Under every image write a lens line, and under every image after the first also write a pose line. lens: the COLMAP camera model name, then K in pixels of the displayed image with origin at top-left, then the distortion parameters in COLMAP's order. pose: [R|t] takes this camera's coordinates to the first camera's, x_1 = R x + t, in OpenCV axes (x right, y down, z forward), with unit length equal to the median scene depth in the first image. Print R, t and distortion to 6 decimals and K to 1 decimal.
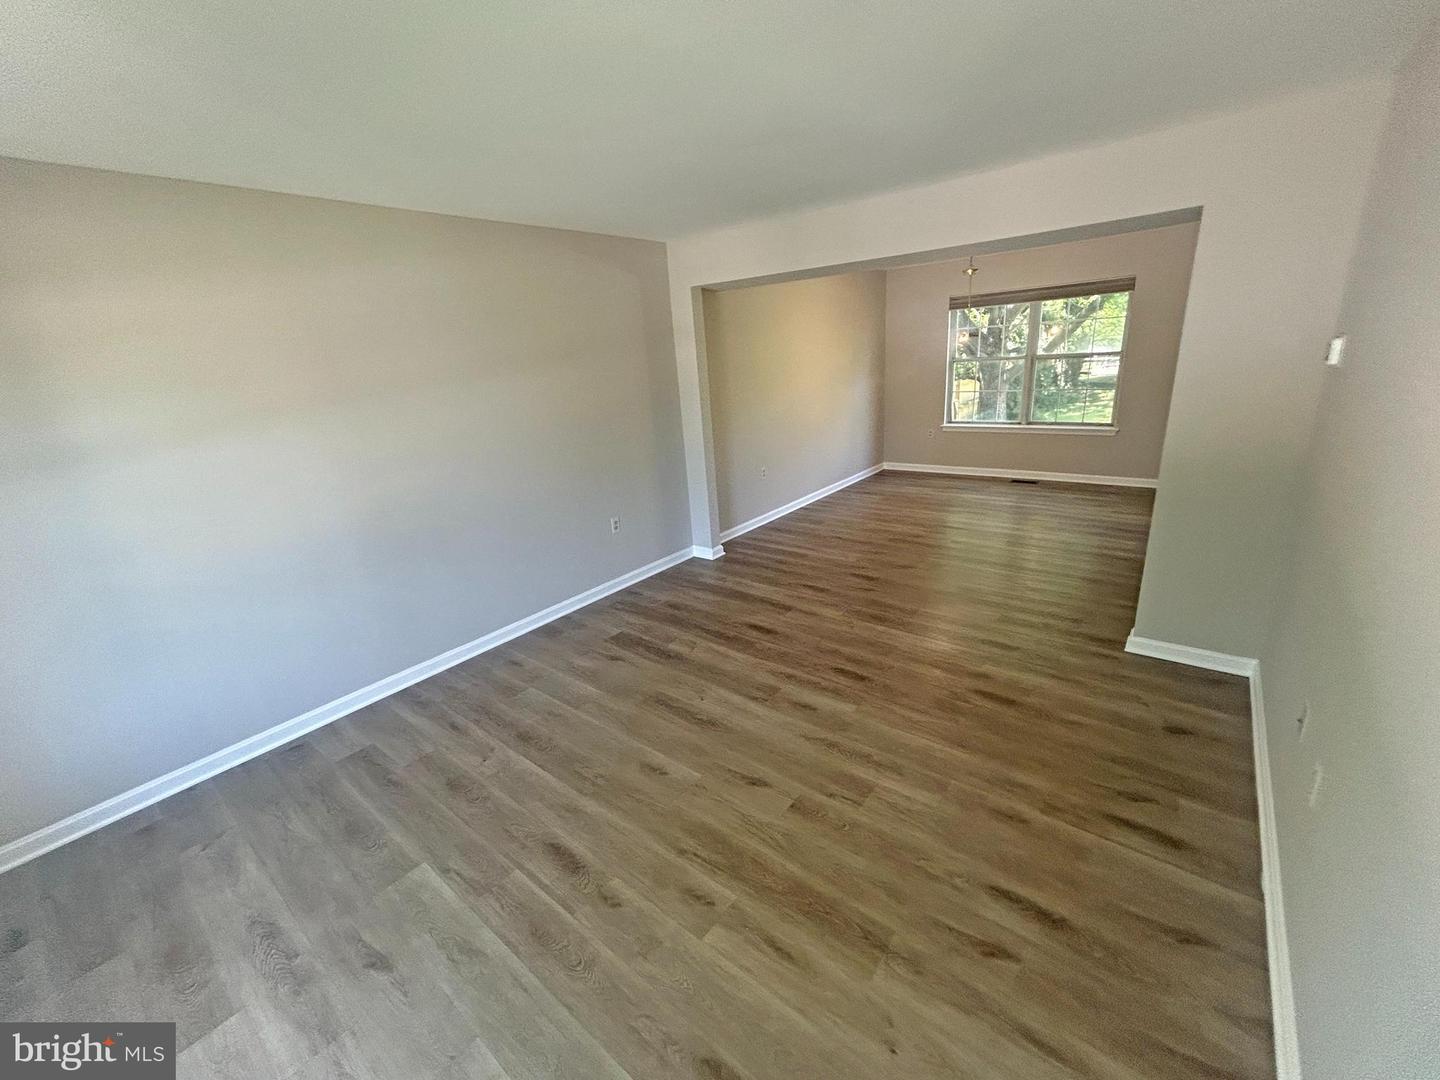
lens RADIAL K [[587.8, 0, 718.4], [0, 587.8, 536.4], [0, 0, 1]] dist [0.002332, 0.001048]
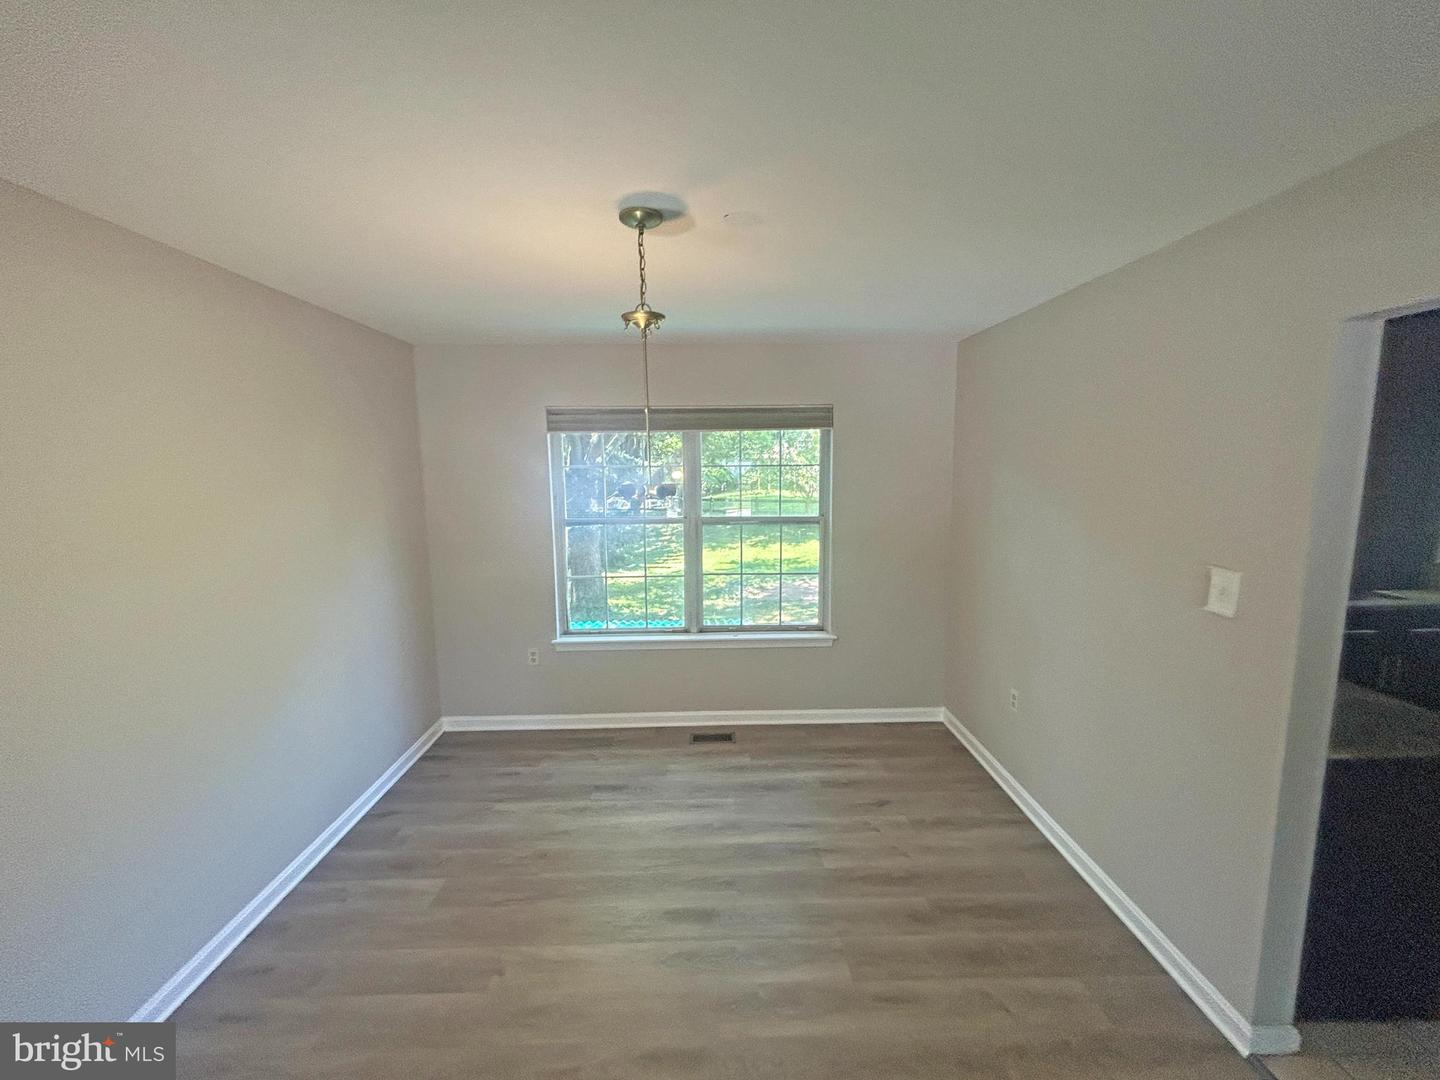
lens RADIAL K [[587.8, 0, 718.4], [0, 587.8, 536.4], [0, 0, 1]] dist [0.002332, 0.001048]
pose [[0.762864, -0.022405, 0.646171, 0.167840], [0.156256, 0.976164, -0.150628, -0.190909], [-0.627393, 0.215877, 0.748181, 0.532850]]
